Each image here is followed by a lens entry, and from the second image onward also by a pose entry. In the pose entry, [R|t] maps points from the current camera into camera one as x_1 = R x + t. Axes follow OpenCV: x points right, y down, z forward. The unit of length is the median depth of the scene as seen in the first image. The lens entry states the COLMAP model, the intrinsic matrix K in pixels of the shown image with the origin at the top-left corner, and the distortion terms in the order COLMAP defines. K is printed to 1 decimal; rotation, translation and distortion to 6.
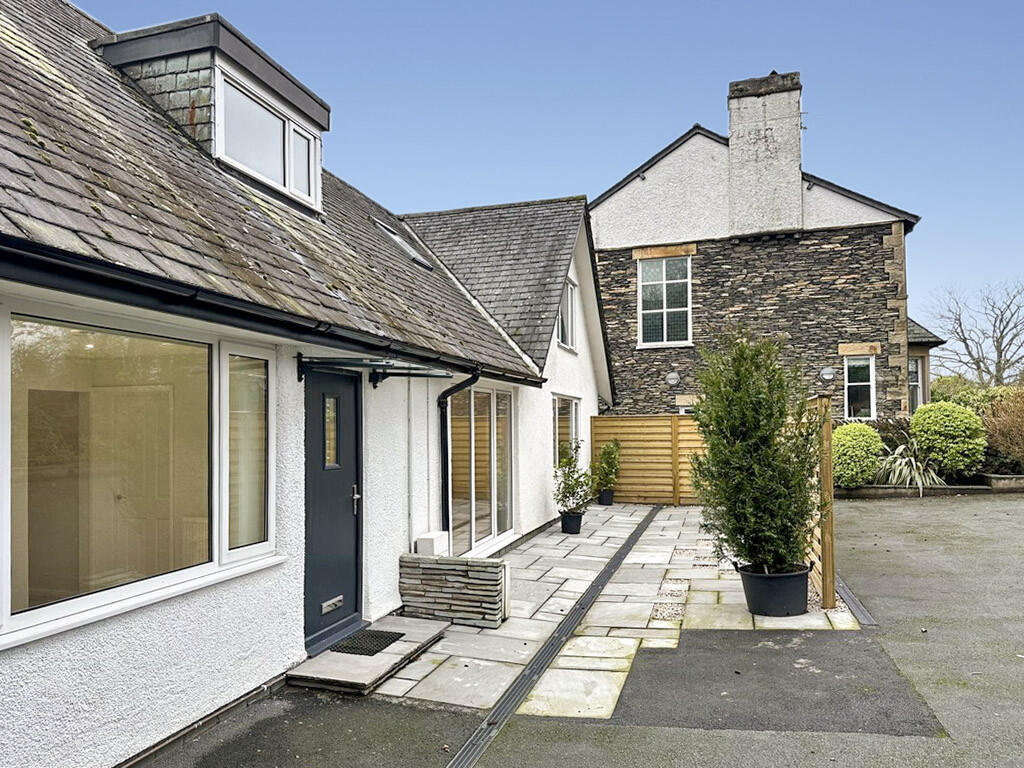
lens RADIAL K [[723.0, 0, 513.3], [0, 723.0, 409.3], [0, 0, 1]] dist [0.109042, -0.134601]
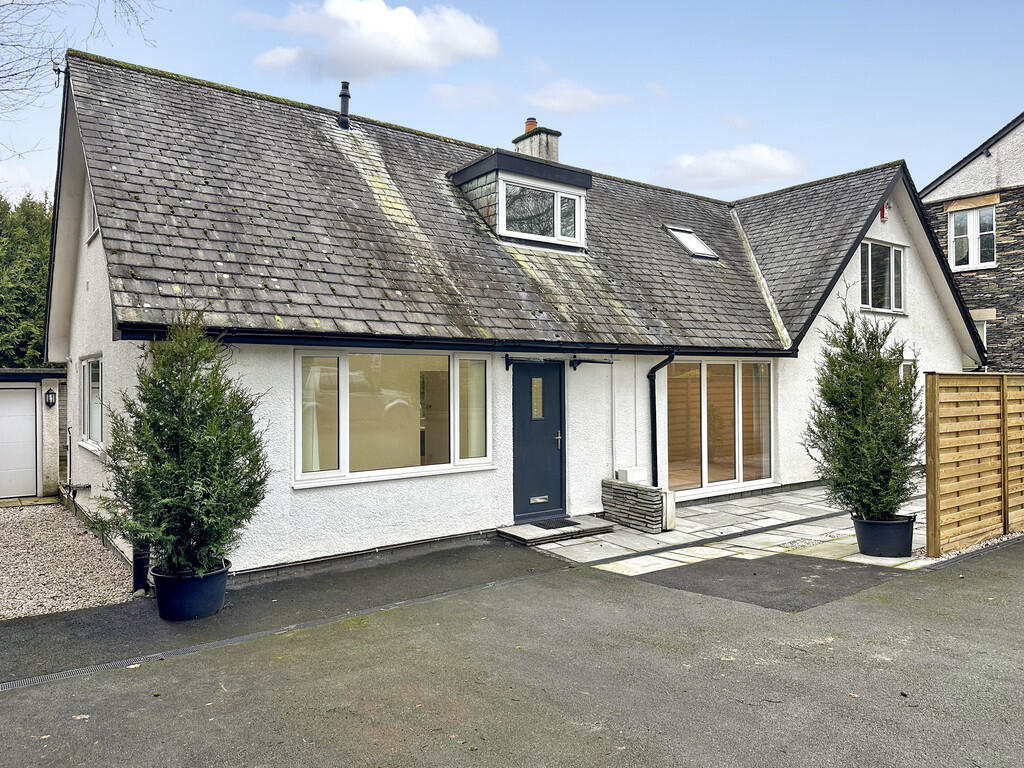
lens RADIAL K [[722.7, 0, 512.0], [0, 722.7, 384.0], [0, 0, 1]] dist [0.107618, -0.157072]
pose [[0.797766, 0.009198, -0.602897, 0.632492], [0.012065, 0.999440, 0.031212, -0.048273], [0.602846, -0.032173, 0.797209, -0.325362]]
